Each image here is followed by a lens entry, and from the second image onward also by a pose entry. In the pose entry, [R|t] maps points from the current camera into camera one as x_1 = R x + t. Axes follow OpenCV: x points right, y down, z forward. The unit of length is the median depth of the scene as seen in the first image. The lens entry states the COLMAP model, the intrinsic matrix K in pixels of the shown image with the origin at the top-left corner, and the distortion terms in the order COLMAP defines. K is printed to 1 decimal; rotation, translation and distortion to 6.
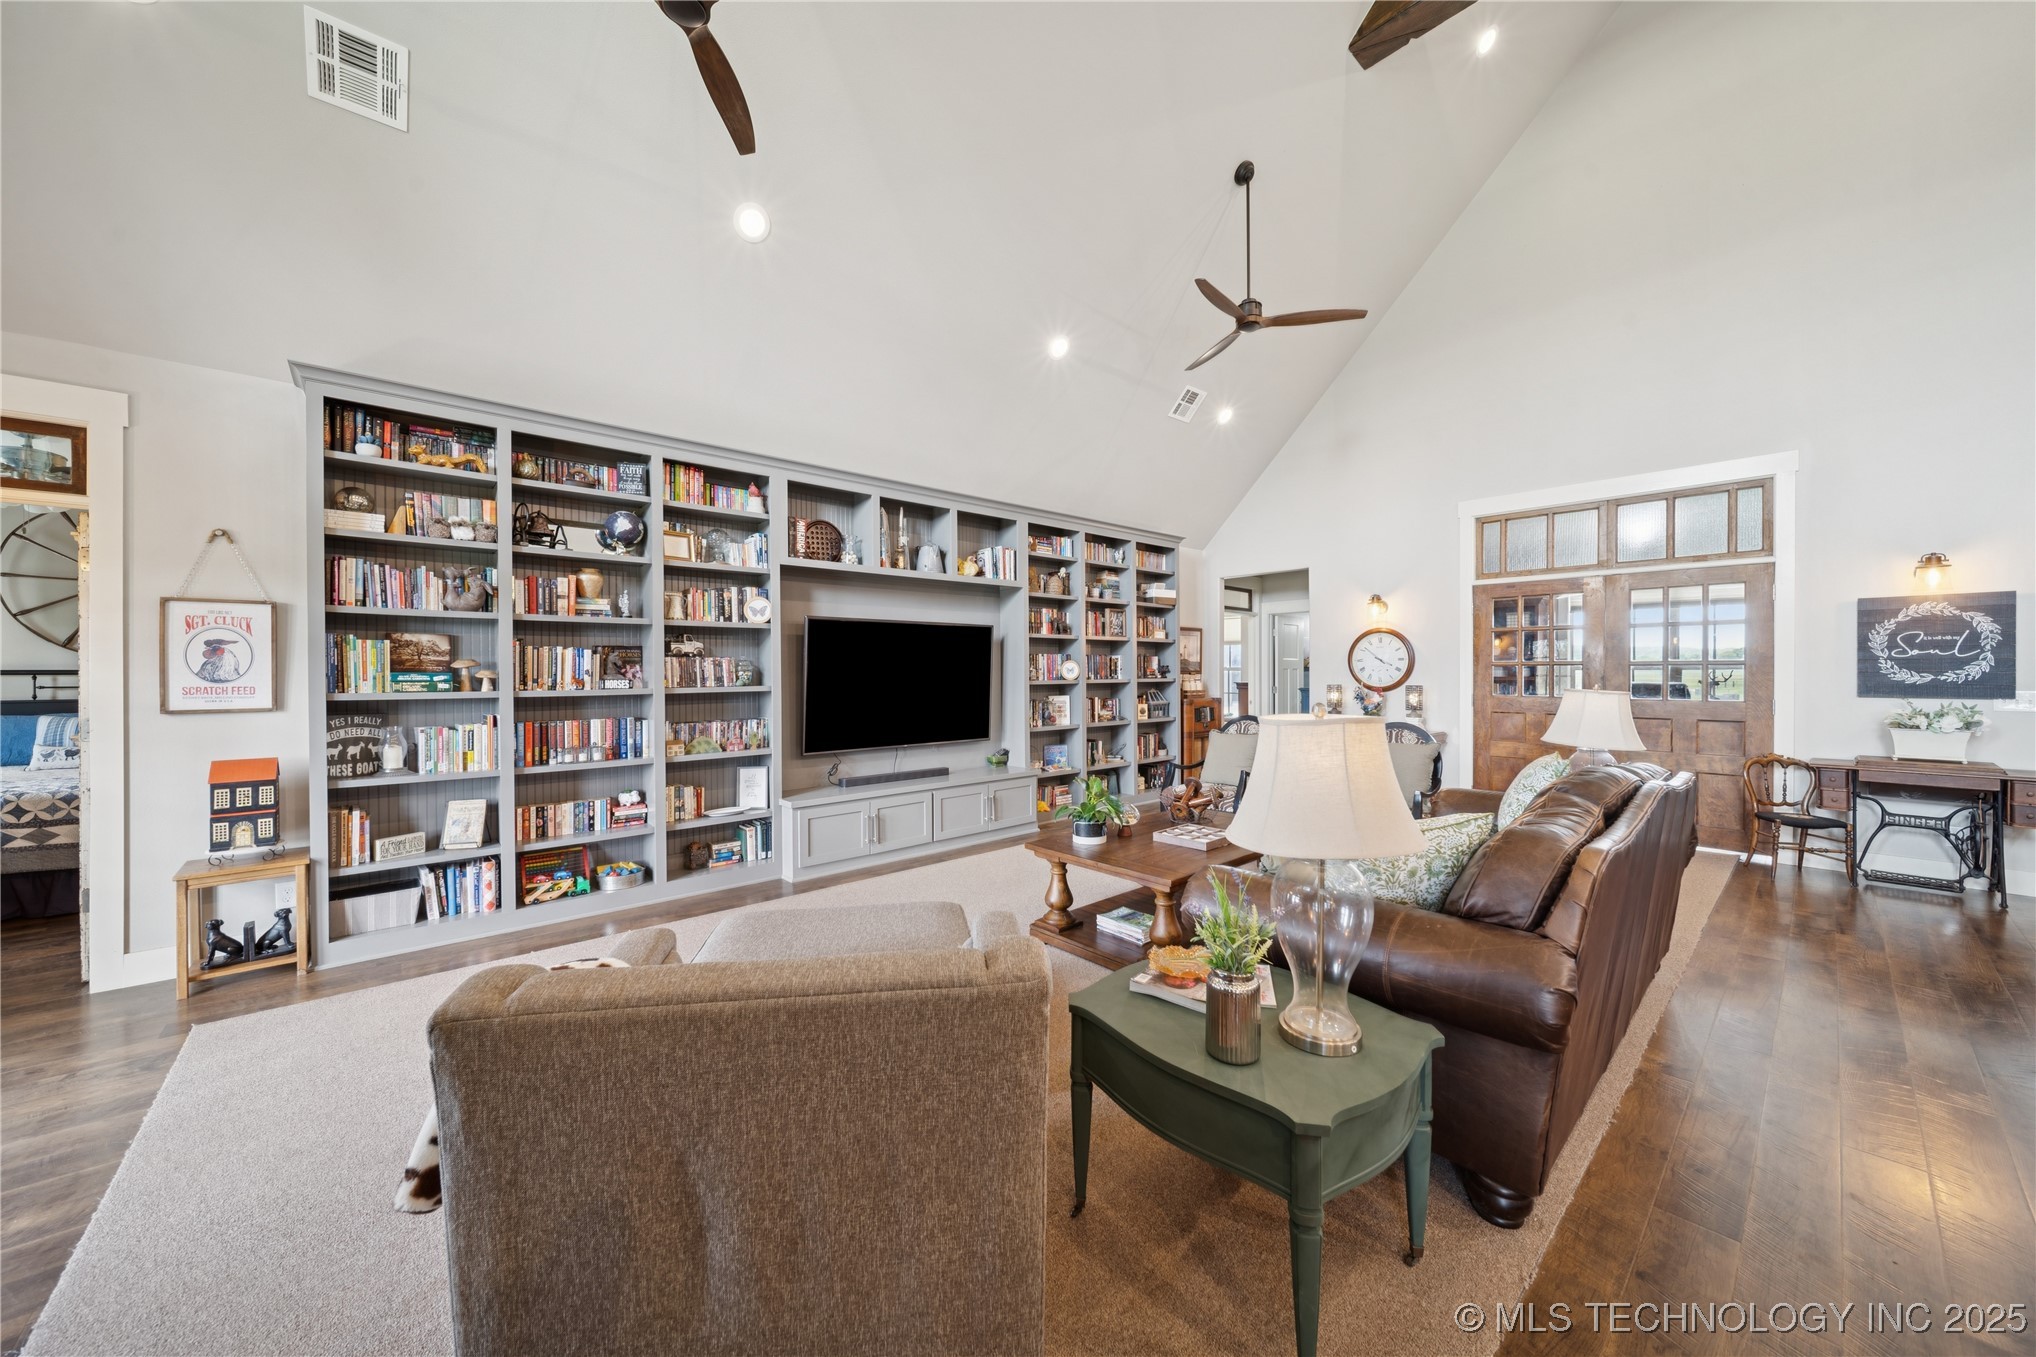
lens RADIAL K [[720.4, 0, 1017.1], [0, 720.4, 675.2], [0, 0, 1]] dist [-0.002954, -0.000391]
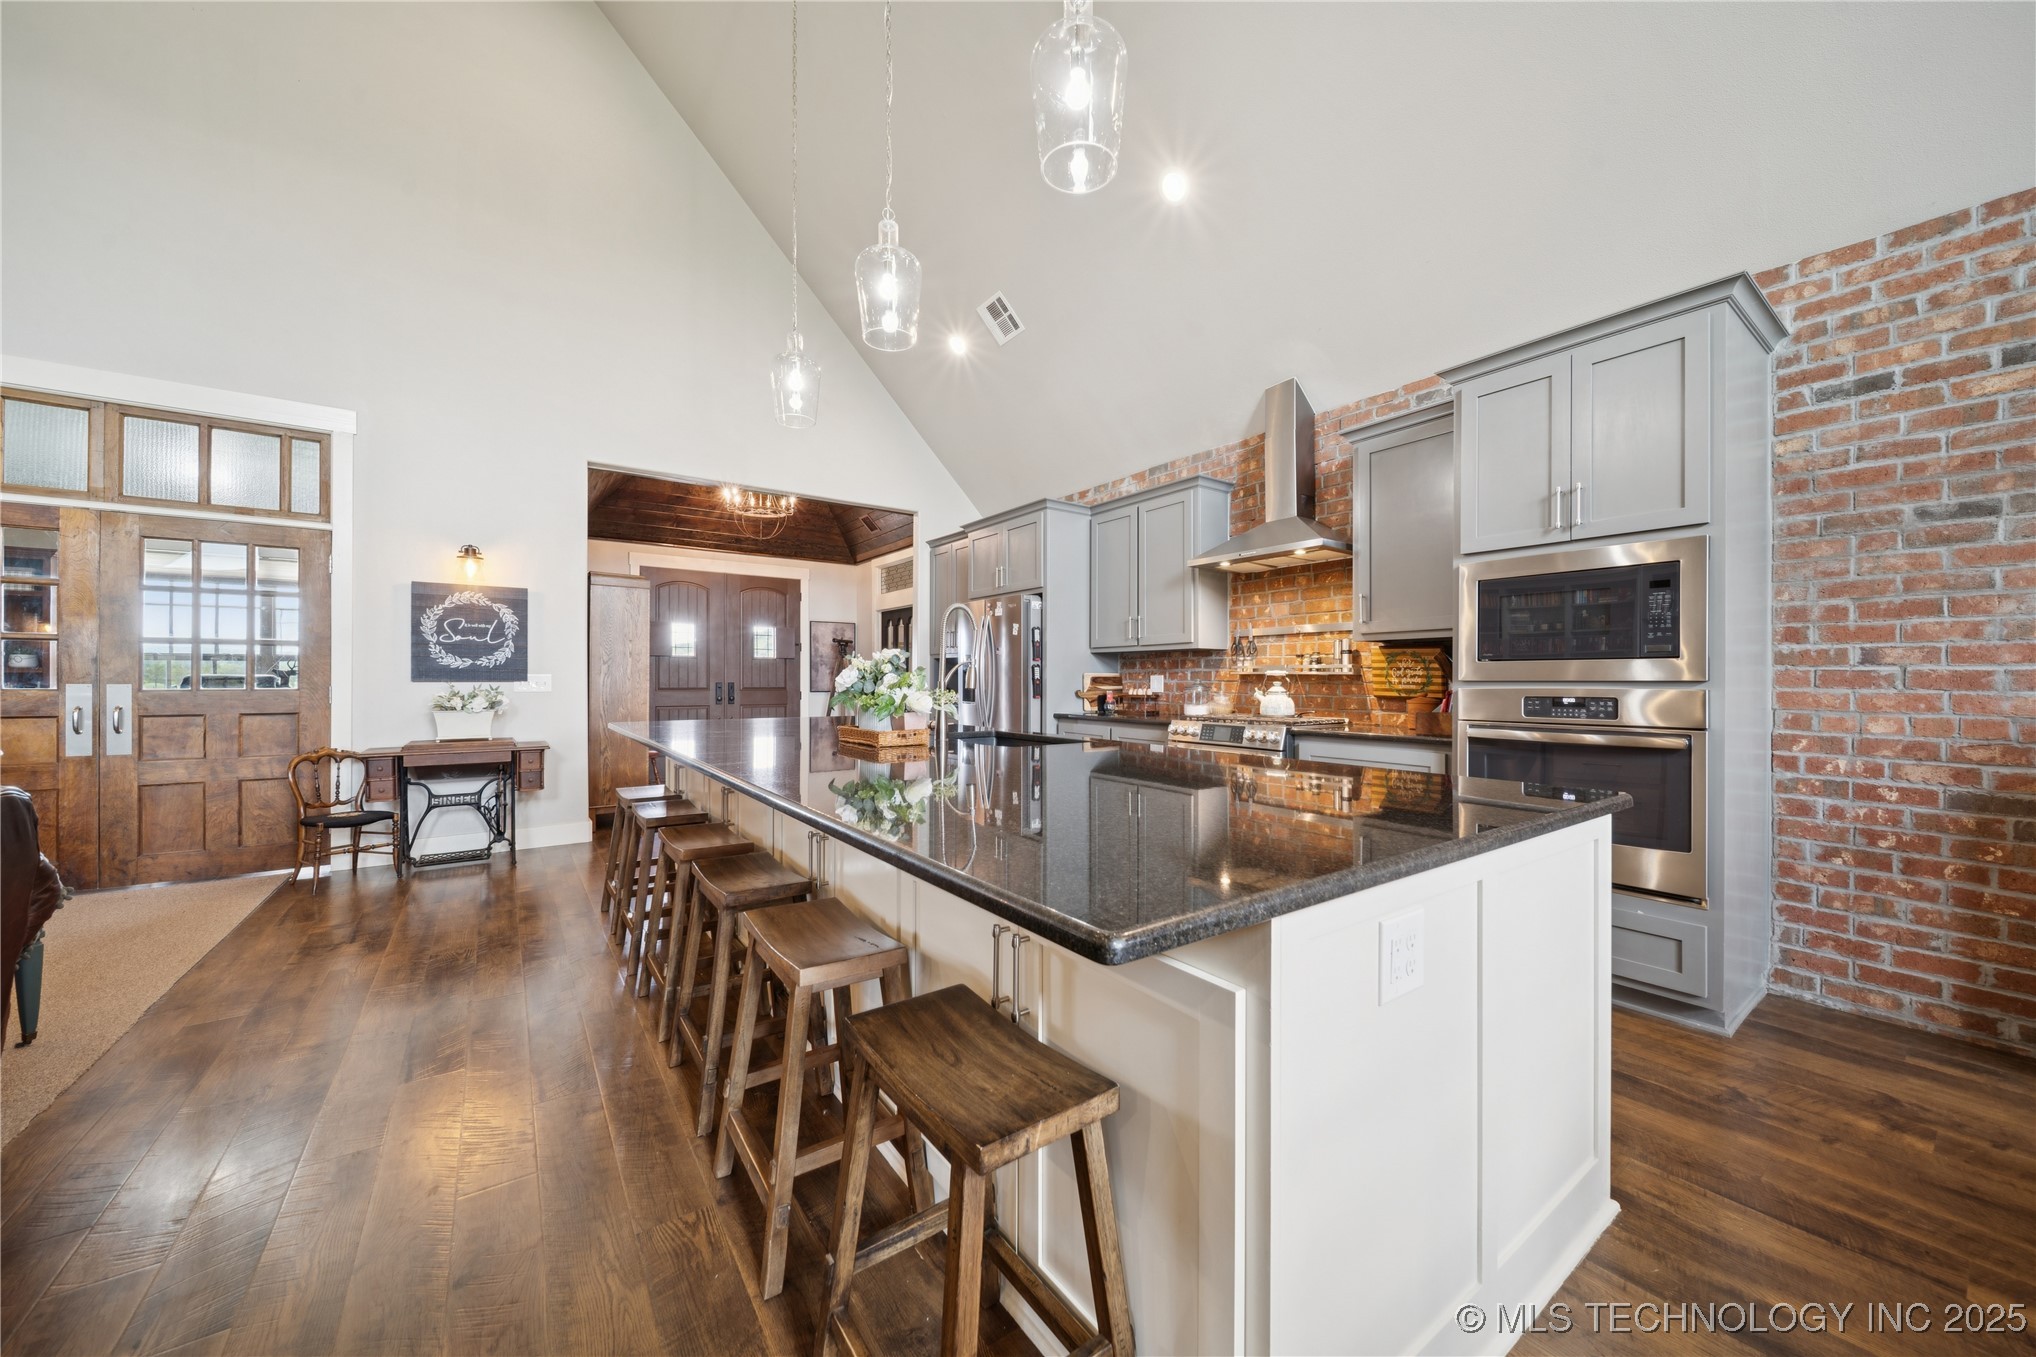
lens RADIAL K [[720.4, 0, 1020.7], [0, 720.4, 676.7], [0, 0, 1]] dist [-0.002954, -0.000391]
pose [[0.100262, 0.005330, 0.994947, 0.294132], [0.003797, 0.999976, -0.005740, 0.034325], [-0.994954, 0.004353, 0.100240, 0.076684]]
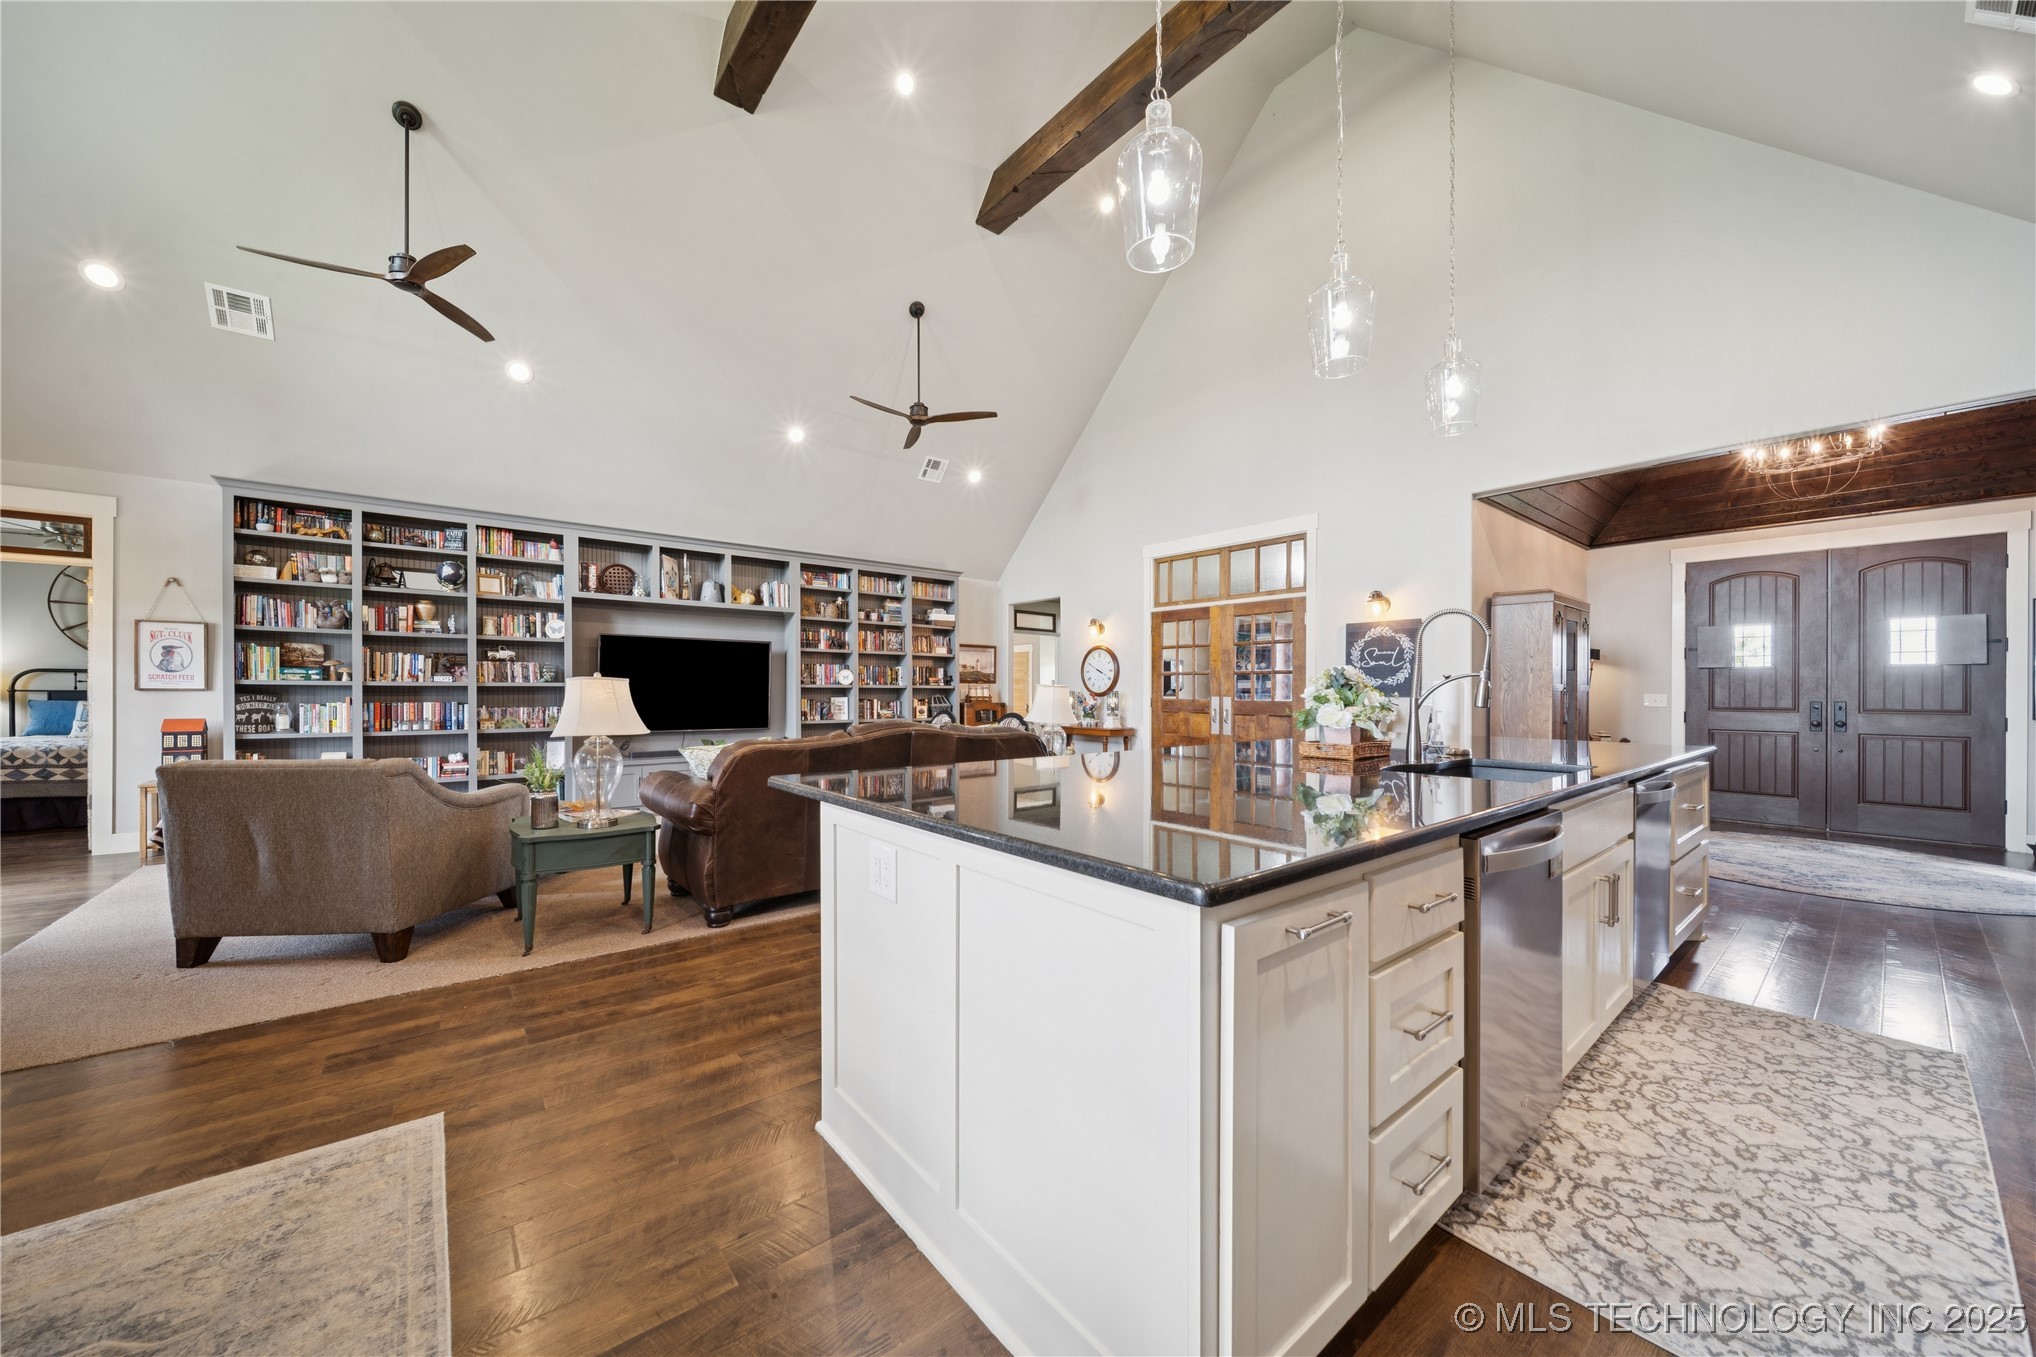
lens RADIAL K [[720.4, 0, 1012.1], [0, 720.4, 698.0], [0, 0, 1]] dist [-0.002954, -0.000391]
pose [[0.999154, 0.008023, -0.040335, 0.632814], [-0.007935, 0.999966, 0.002345, 0.036748], [0.040352, -0.002023, 0.999183, -0.403572]]
